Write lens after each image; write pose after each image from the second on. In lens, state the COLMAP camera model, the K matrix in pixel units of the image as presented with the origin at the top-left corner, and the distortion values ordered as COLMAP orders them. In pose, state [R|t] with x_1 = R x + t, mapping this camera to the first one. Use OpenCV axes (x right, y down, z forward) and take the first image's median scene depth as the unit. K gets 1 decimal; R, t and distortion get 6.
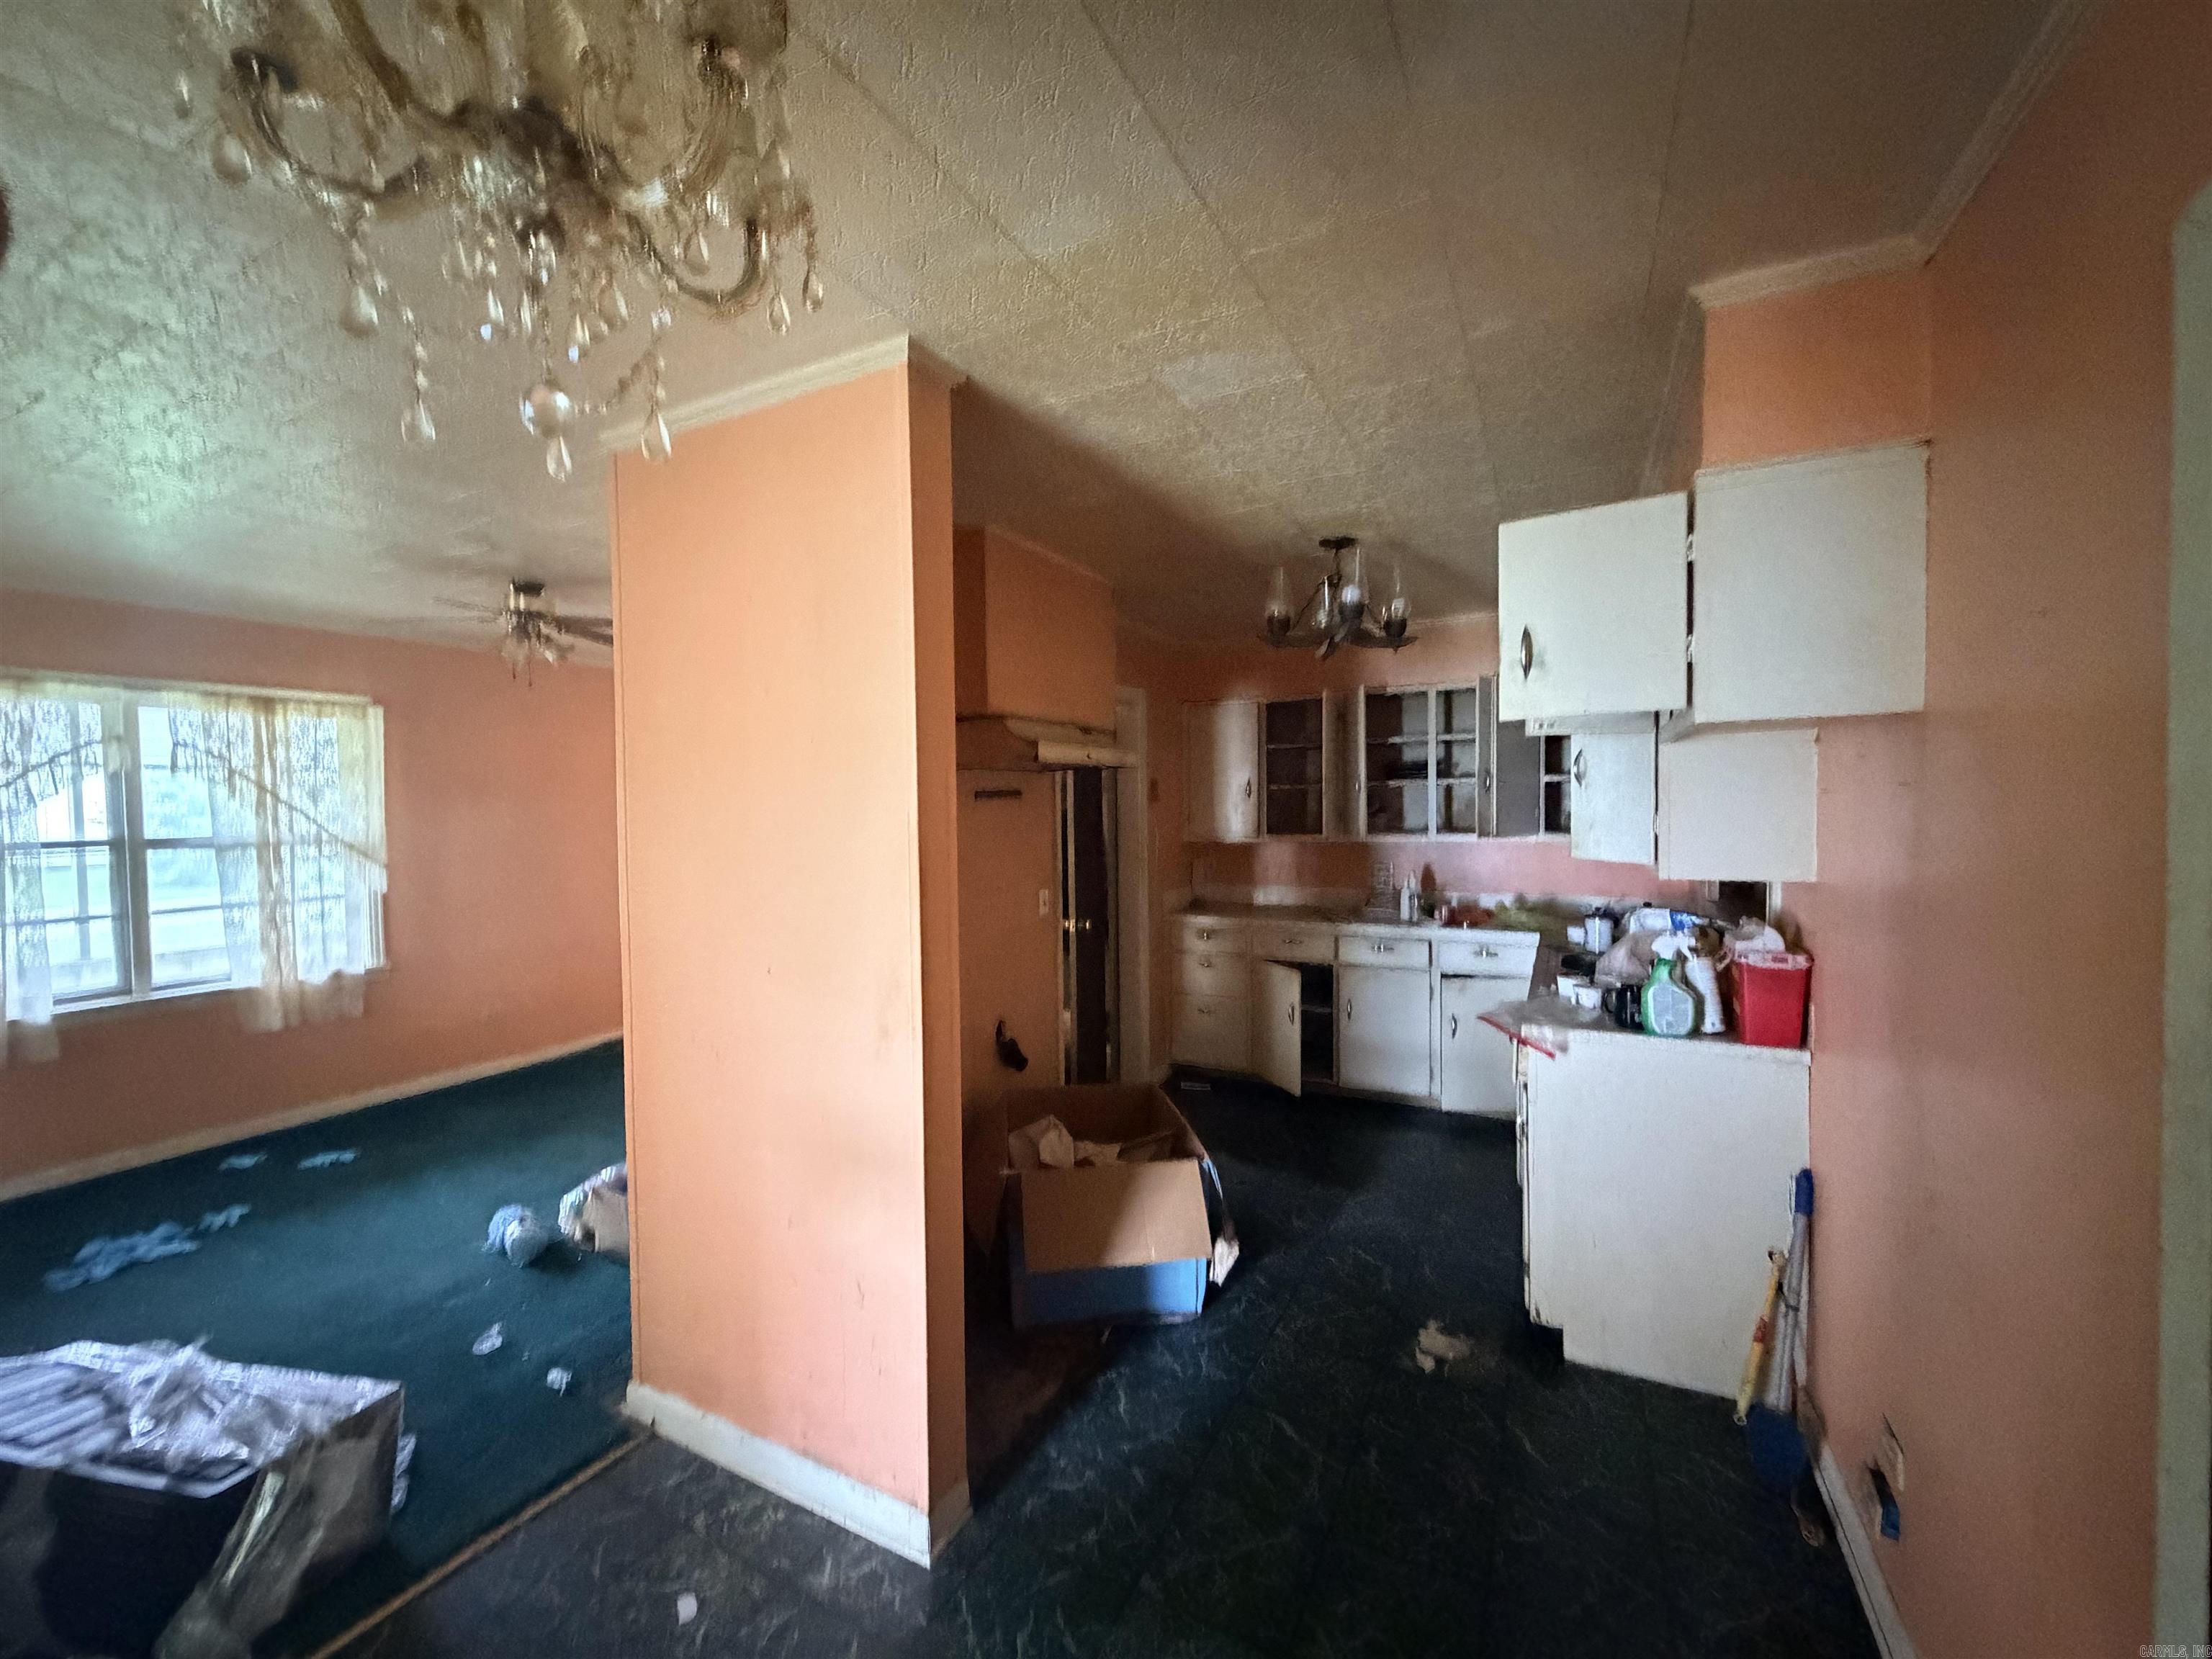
lens RADIAL K [[880.9, 0, 1099.5], [0, 880.9, 832.2], [0, 0, 1]] dist [-0.000131, 0.000755]
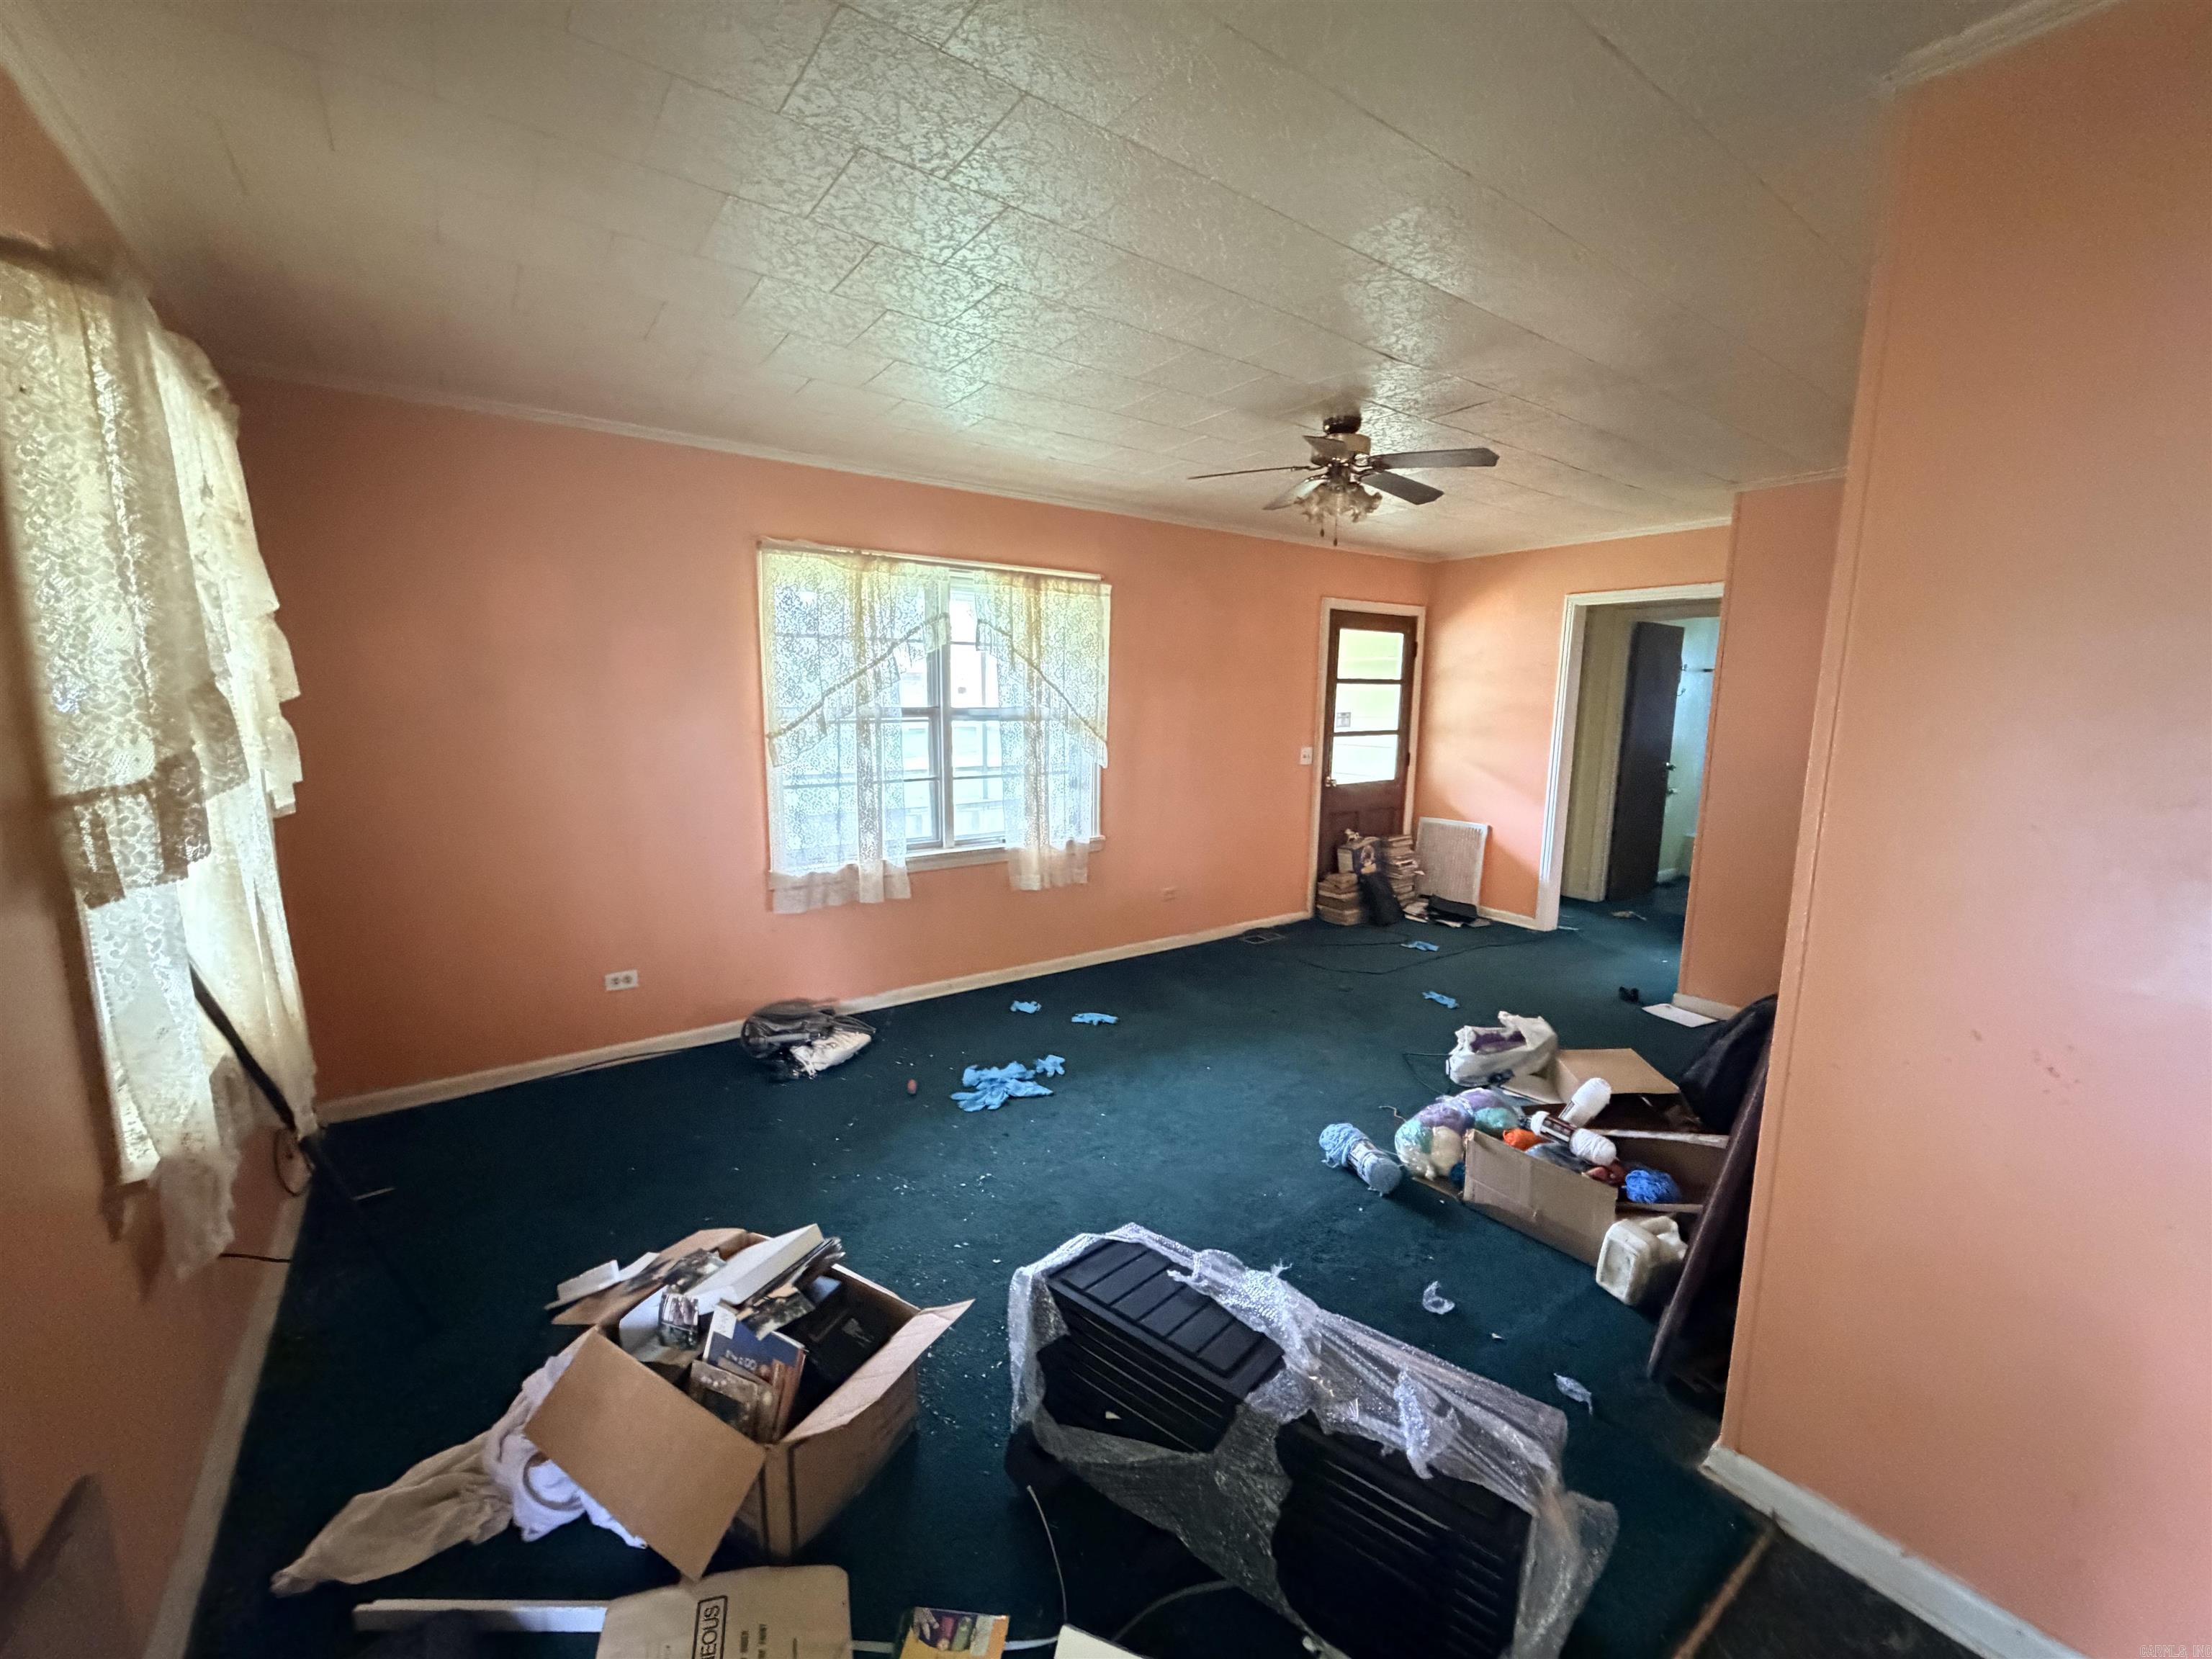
lens RADIAL K [[880.9, 0, 1099.5], [0, 880.9, 832.2], [0, 0, 1]] dist [-0.000131, 0.000755]
pose [[0.896681, 0.086820, -0.434079, -0.419125], [-0.034084, 0.991209, 0.127843, 0.012896], [0.441362, -0.099840, 0.891757, 0.078884]]
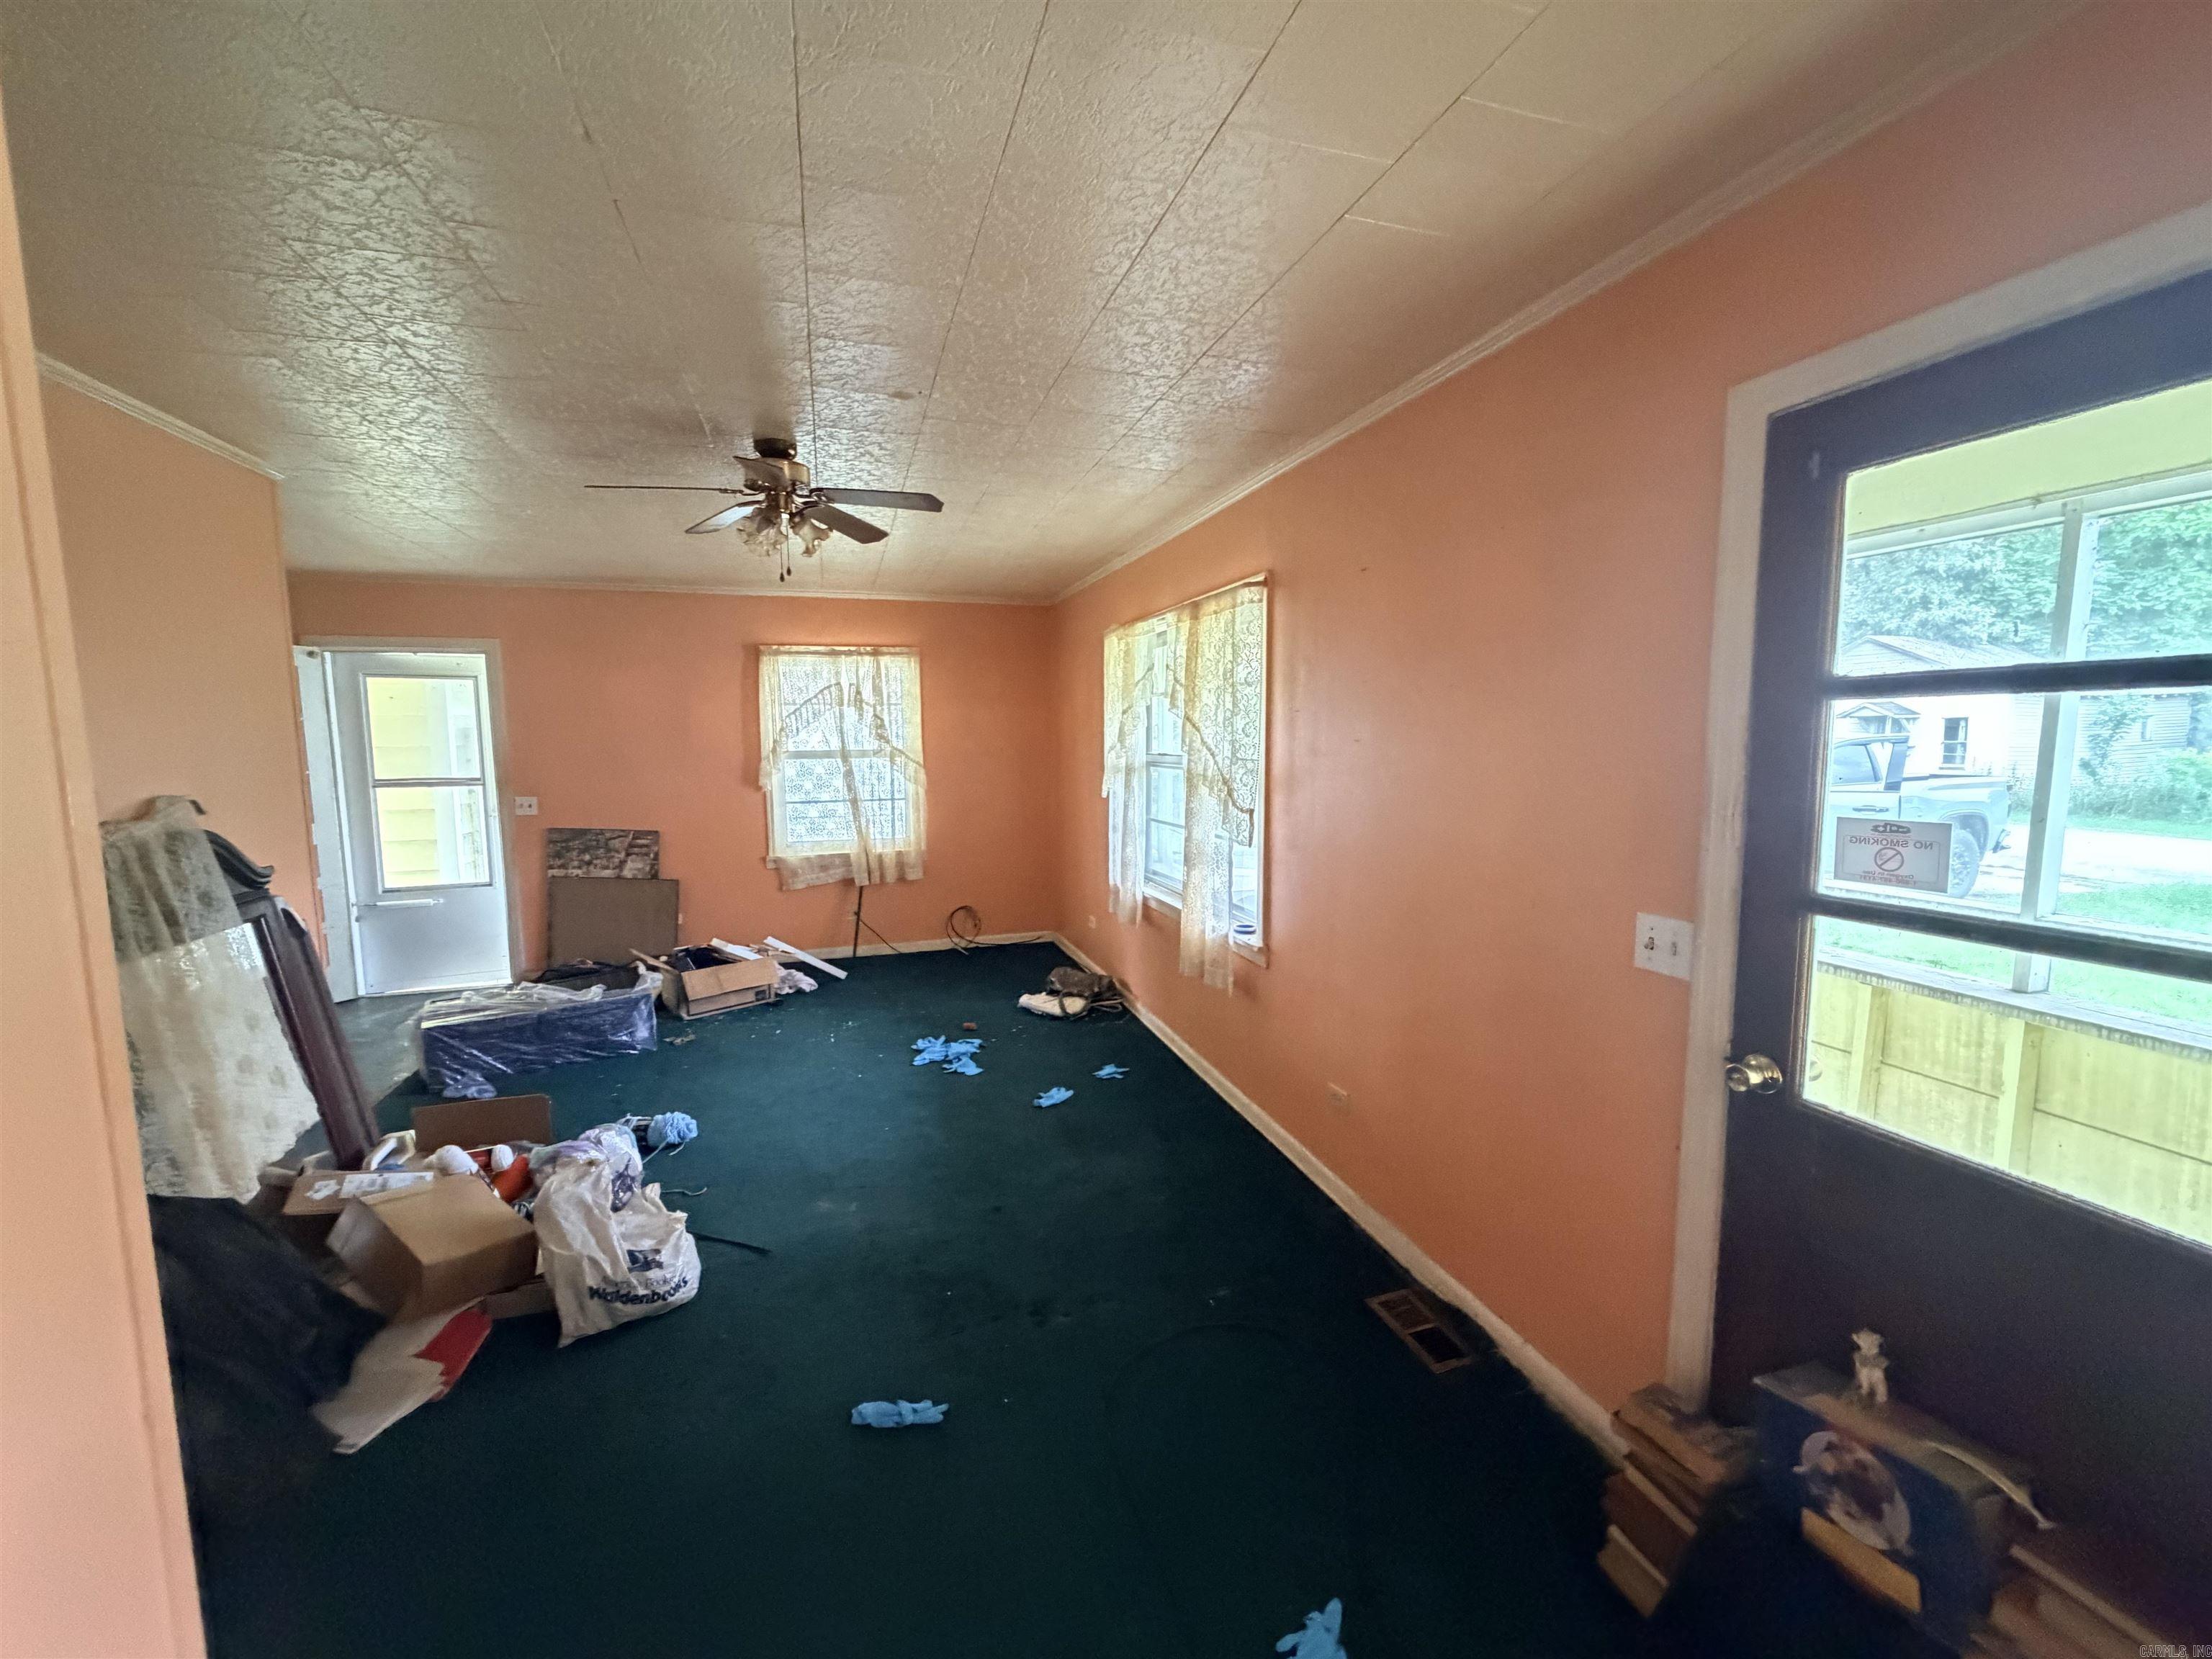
lens RADIAL K [[880.9, 0, 1099.5], [0, 880.9, 832.2], [0, 0, 1]] dist [-0.000131, 0.000755]
pose [[-0.702653, 0.066618, -0.708407, -0.250729], [-0.041234, 0.990122, 0.134010, -0.040370], [0.710336, 0.123374, -0.692965, 1.618026]]
